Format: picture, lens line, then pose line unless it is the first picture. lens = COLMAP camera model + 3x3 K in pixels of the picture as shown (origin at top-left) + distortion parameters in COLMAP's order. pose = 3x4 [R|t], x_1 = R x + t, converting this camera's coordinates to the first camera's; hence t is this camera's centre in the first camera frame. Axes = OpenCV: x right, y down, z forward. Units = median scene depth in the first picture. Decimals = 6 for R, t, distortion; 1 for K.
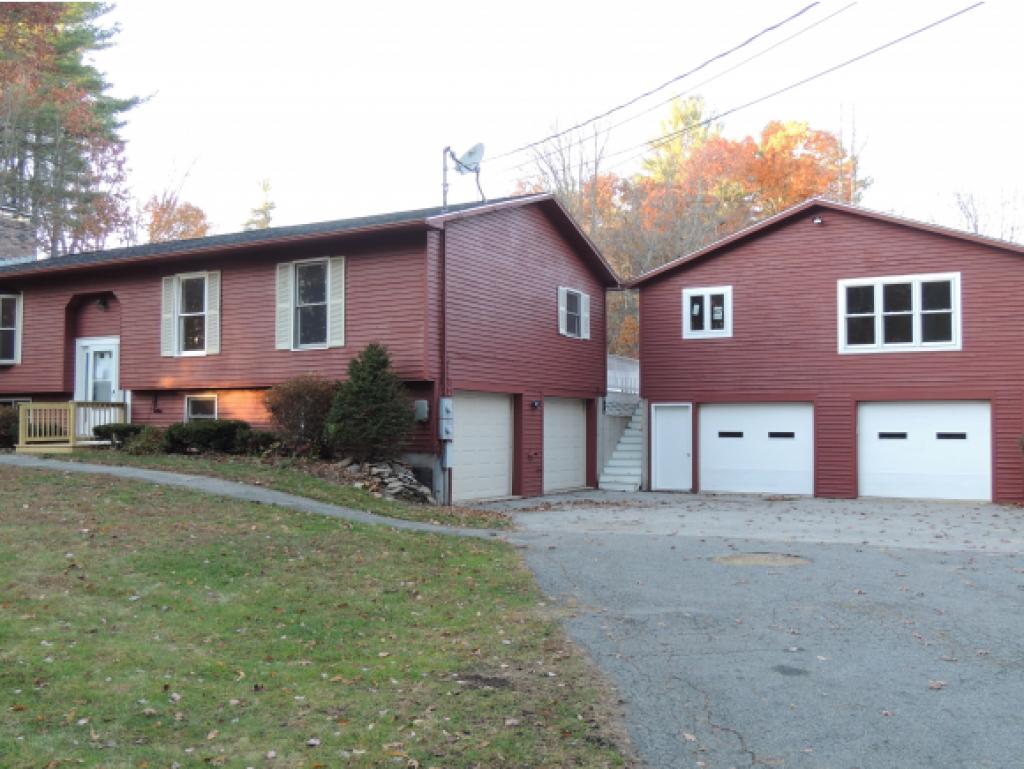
lens RADIAL K [[981.3, 0, 510.9], [0, 981.3, 384.2], [0, 0, 1]] dist [0.000967, 0.000000]
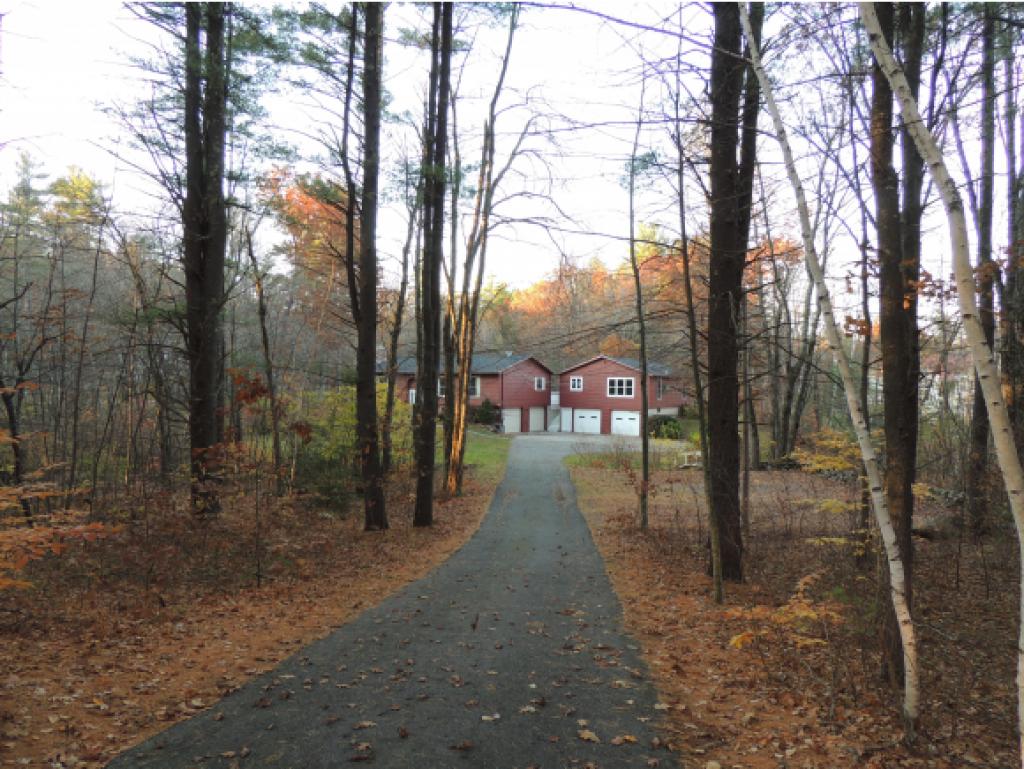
lens RADIAL K [[730.4, 0, 512.3], [0, 730.4, 383.9], [0, 0, 1]] dist [-0.017685, -0.004513]
pose [[0.995738, 0.012797, -0.091335, 0.219120], [-0.008532, 0.998862, 0.046934, -0.205789], [0.091832, -0.045954, 0.994714, -1.809692]]
